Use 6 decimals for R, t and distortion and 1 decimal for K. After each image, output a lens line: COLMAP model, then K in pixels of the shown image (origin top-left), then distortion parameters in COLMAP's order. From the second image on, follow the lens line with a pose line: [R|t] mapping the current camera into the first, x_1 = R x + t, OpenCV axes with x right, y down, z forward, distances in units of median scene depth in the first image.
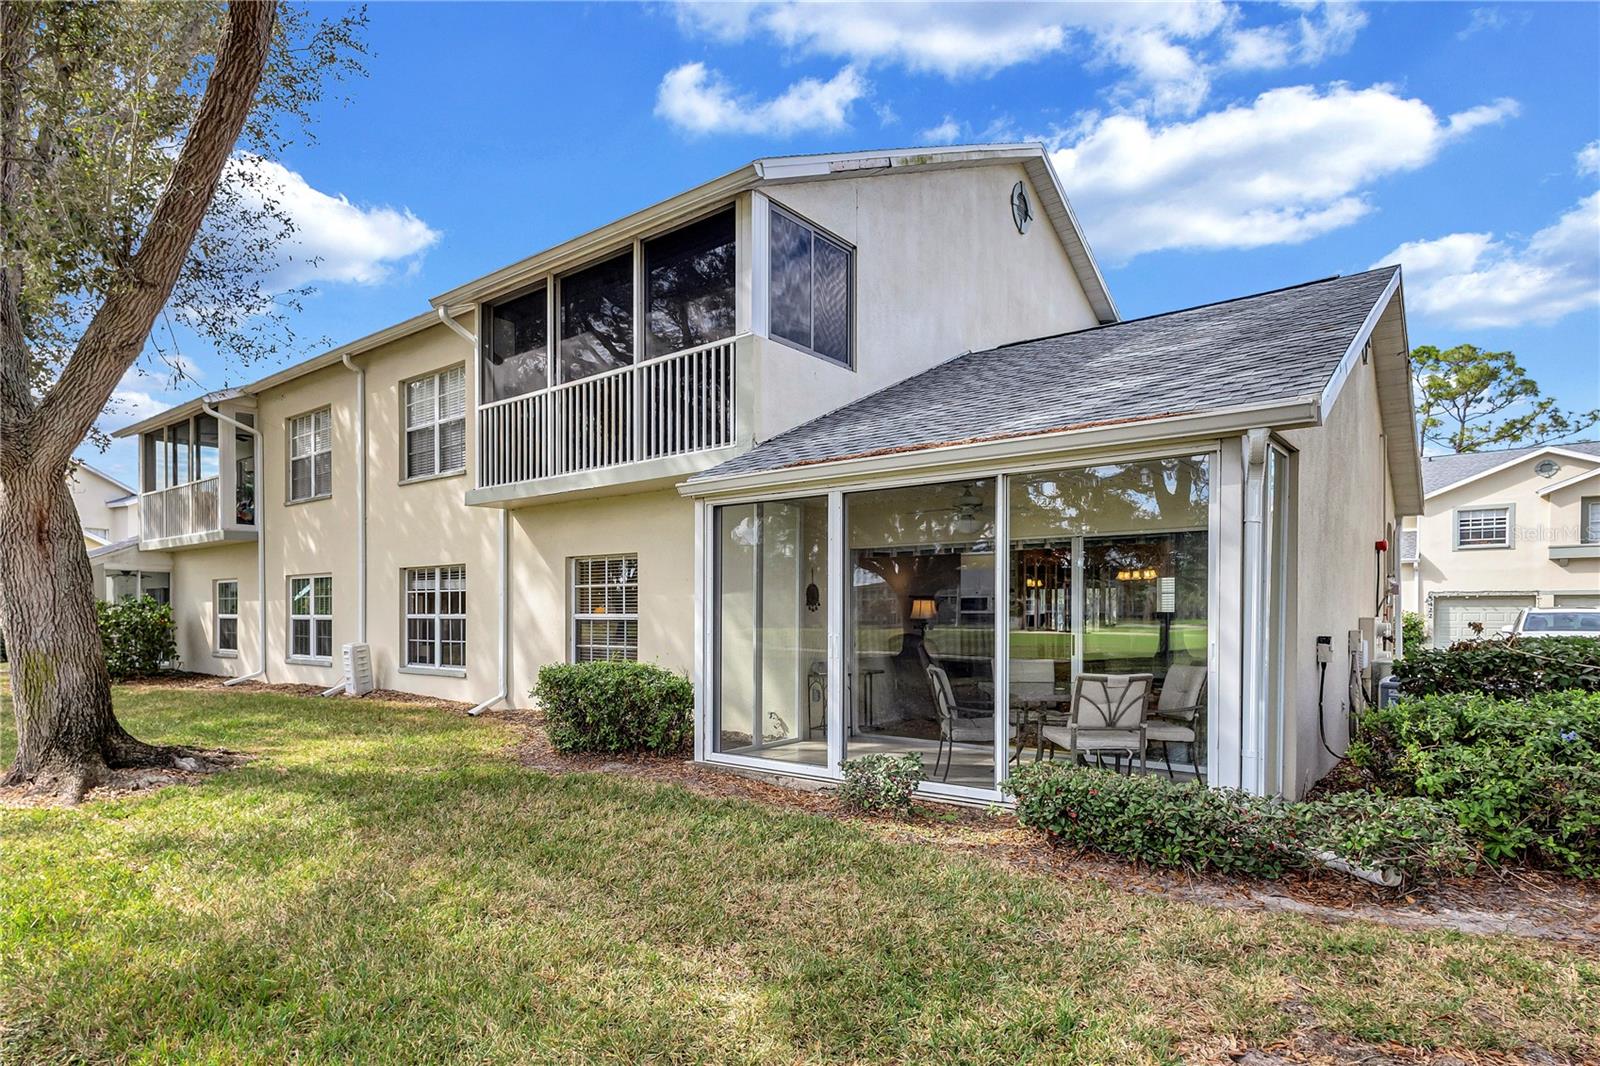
lens RADIAL K [[775.6, 0, 800.0], [0, 775.6, 533.0], [0, 0, 1]] dist [0.017956, 0.000450]
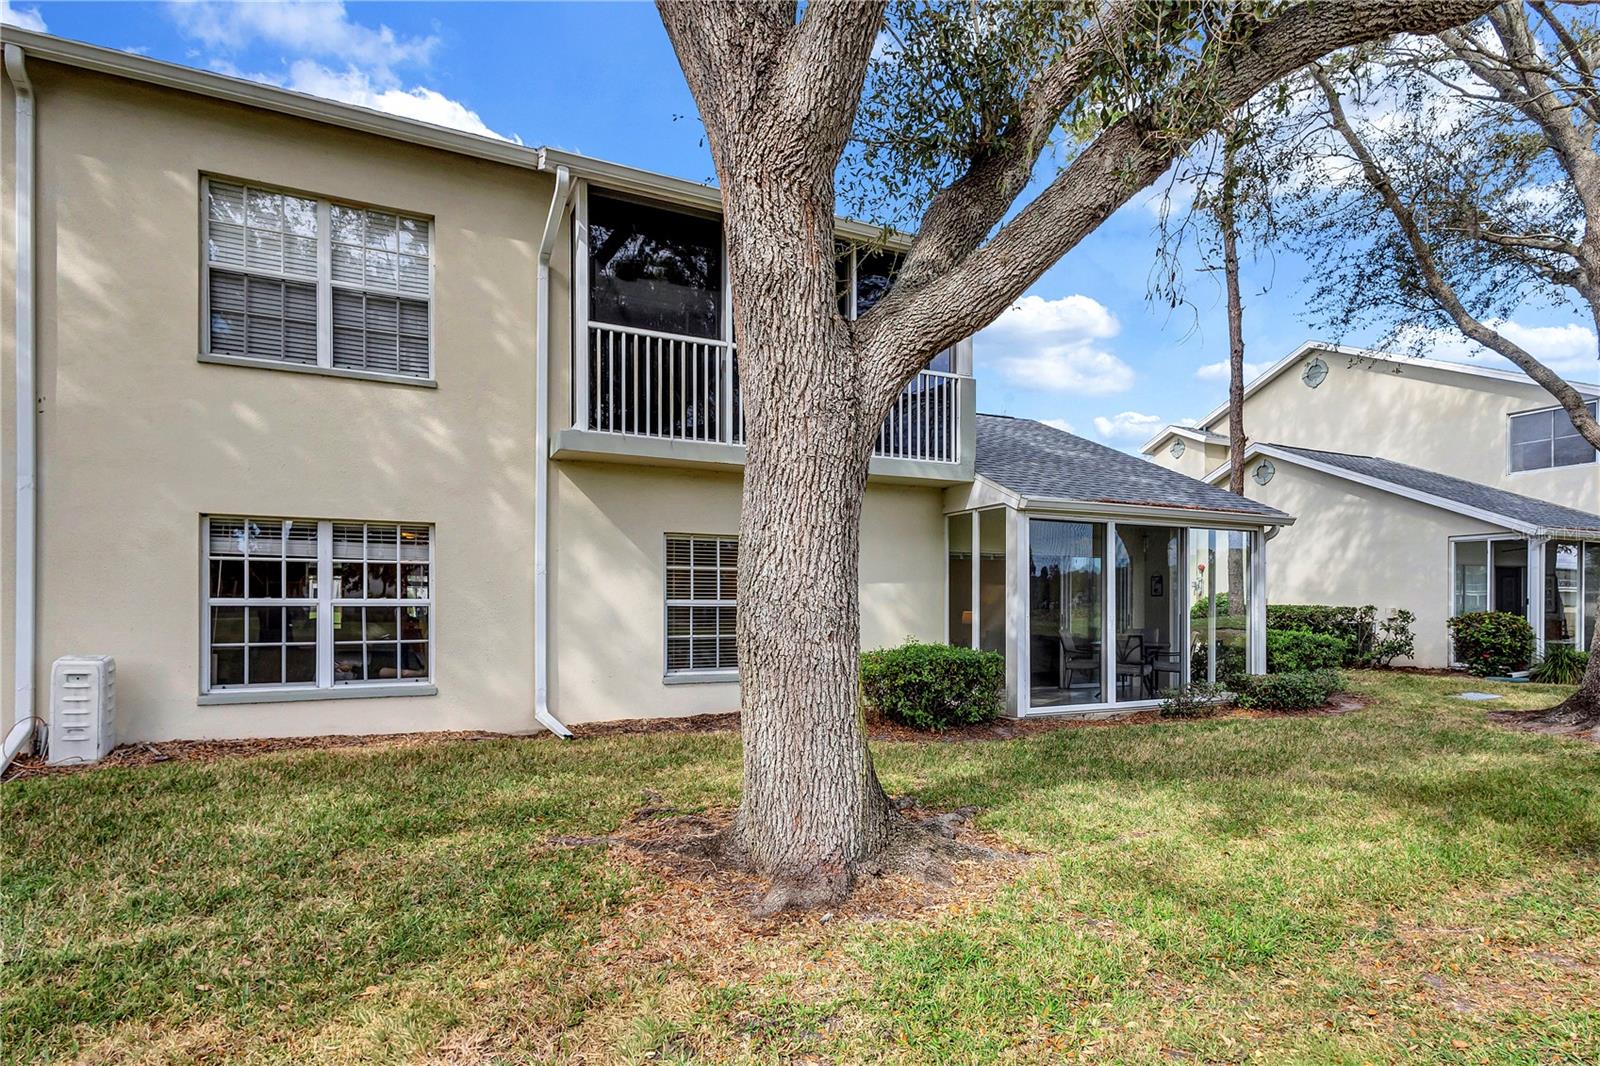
lens RADIAL K [[755.5, 0, 805.1], [0, 755.5, 525.7], [0, 0, 1]] dist [0.012513, -0.000191]
pose [[0.503030, 0.085635, 0.860016, -0.953472], [-0.096767, 0.994403, -0.042417, 0.044925], [-0.858835, -0.061884, 0.508501, 0.462749]]
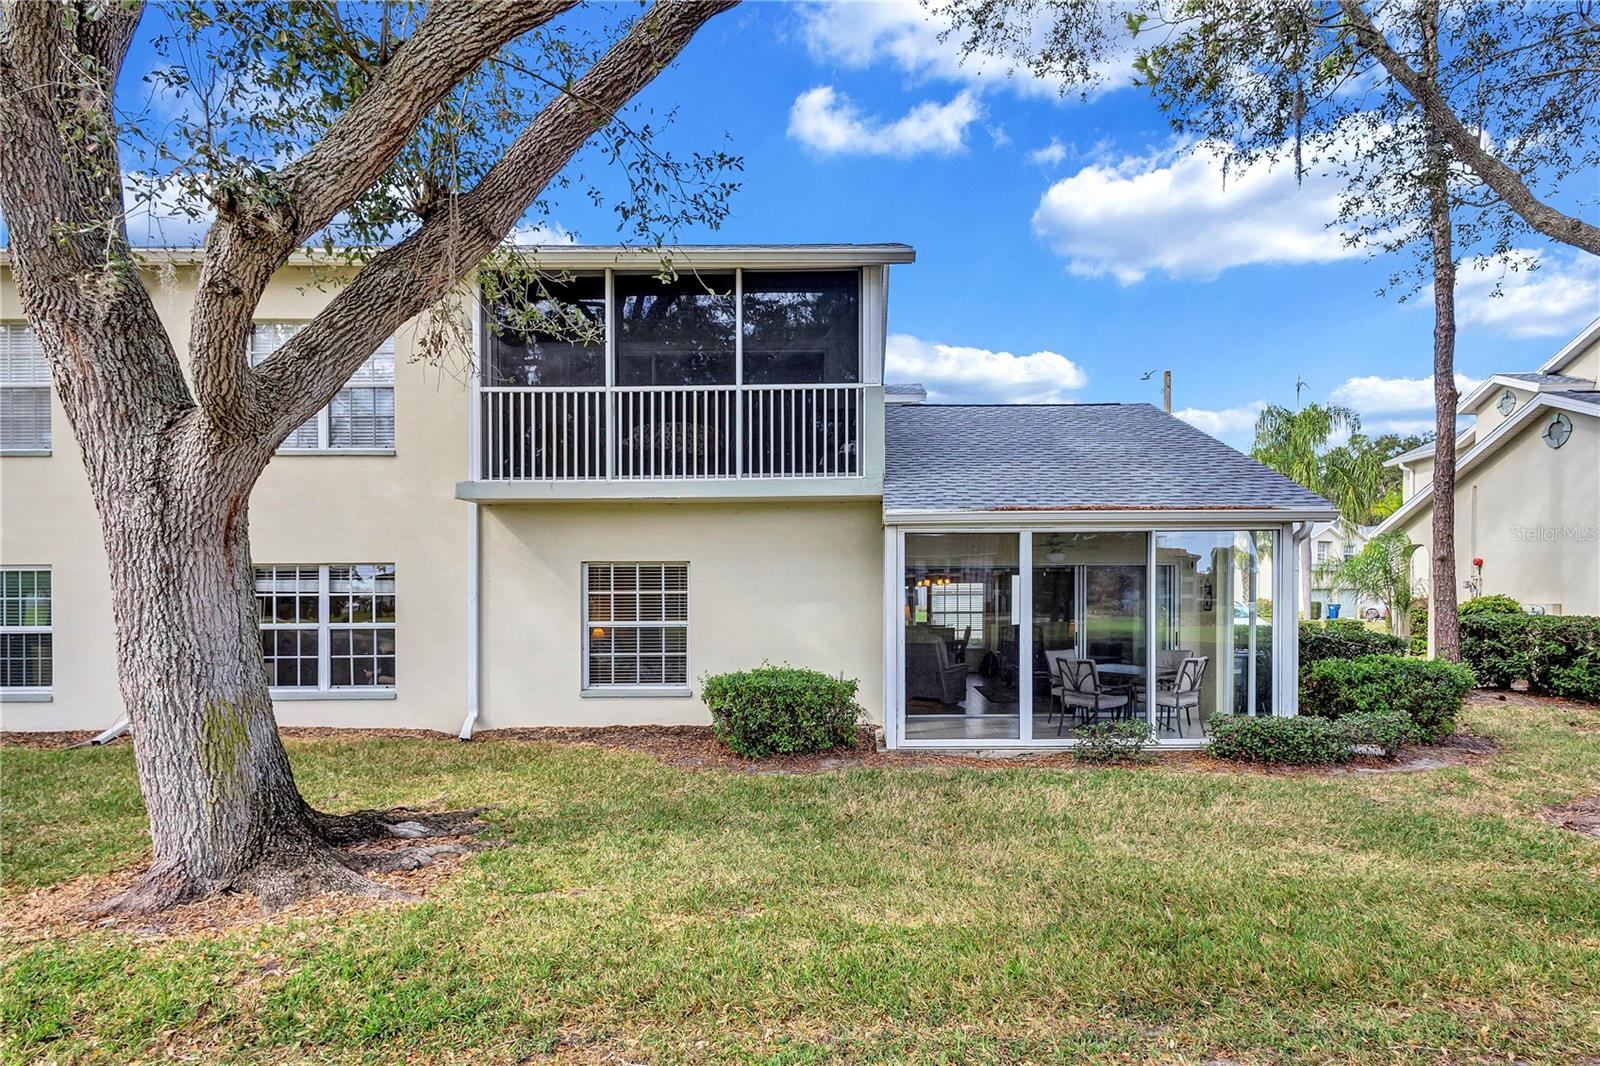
lens RADIAL K [[728.9, 0, 801.0], [0, 728.9, 533.0], [0, 0, 1]] dist [0.012743, 0.000540]
pose [[0.810042, 0.049937, 0.584241, -0.619591], [-0.057171, 0.998346, -0.006065, -0.014570], [-0.583578, -0.028489, 0.811557, 0.124697]]
